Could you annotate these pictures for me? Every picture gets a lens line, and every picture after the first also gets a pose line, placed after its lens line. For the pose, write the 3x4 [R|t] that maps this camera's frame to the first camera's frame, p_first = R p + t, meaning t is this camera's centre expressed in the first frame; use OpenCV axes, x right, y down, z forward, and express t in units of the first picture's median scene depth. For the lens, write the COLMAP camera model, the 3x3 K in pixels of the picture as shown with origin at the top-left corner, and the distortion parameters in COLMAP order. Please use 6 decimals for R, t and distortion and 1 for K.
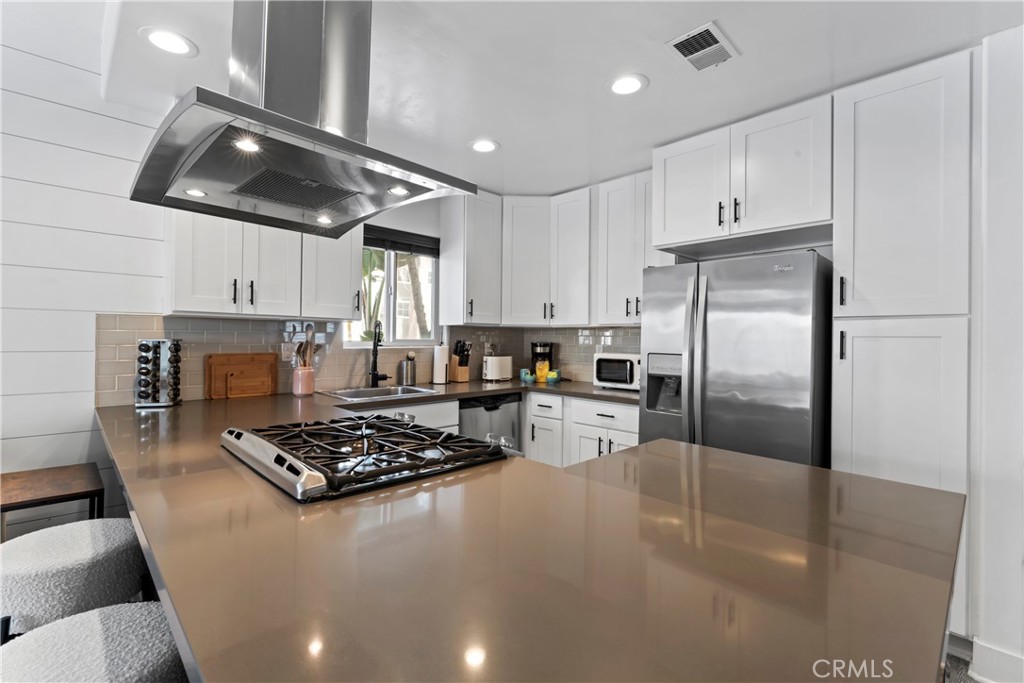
lens RADIAL K [[463.3, 0, 510.0], [0, 463.3, 338.0], [0, 0, 1]] dist [-0.004097, -0.000062]
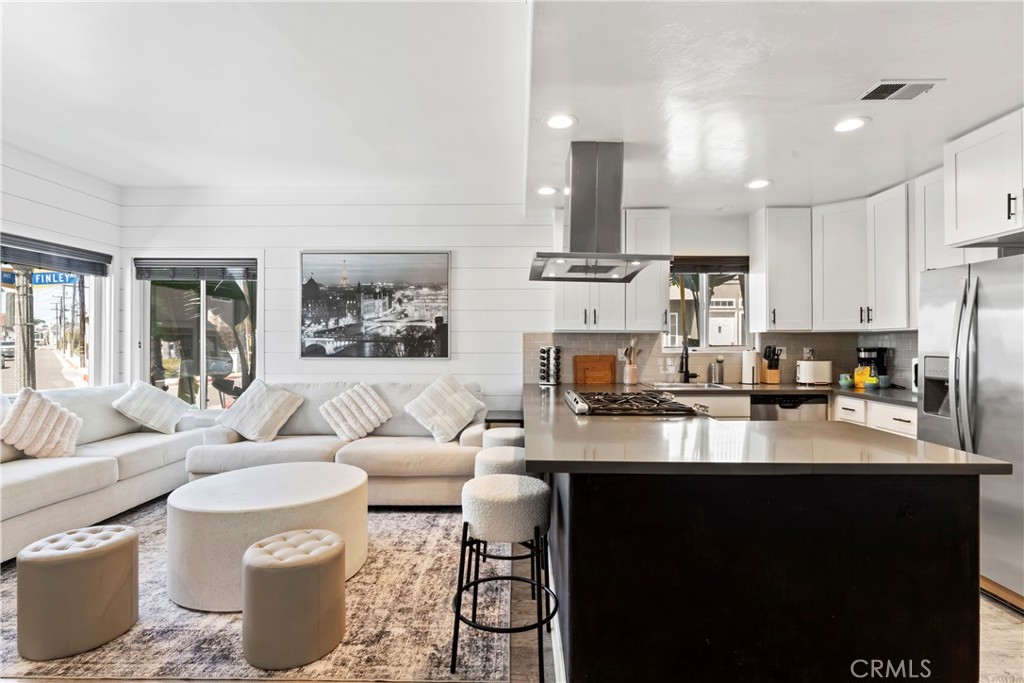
lens RADIAL K [[502.5, 0, 512.0], [0, 502.5, 341.5], [0, 0, 1]] dist [-0.000803, -0.000686]
pose [[0.707410, -0.015162, -0.706641, 0.378060], [0.008869, 0.999882, -0.012576, 0.005458], [0.706748, 0.002629, 0.707461, -0.348342]]
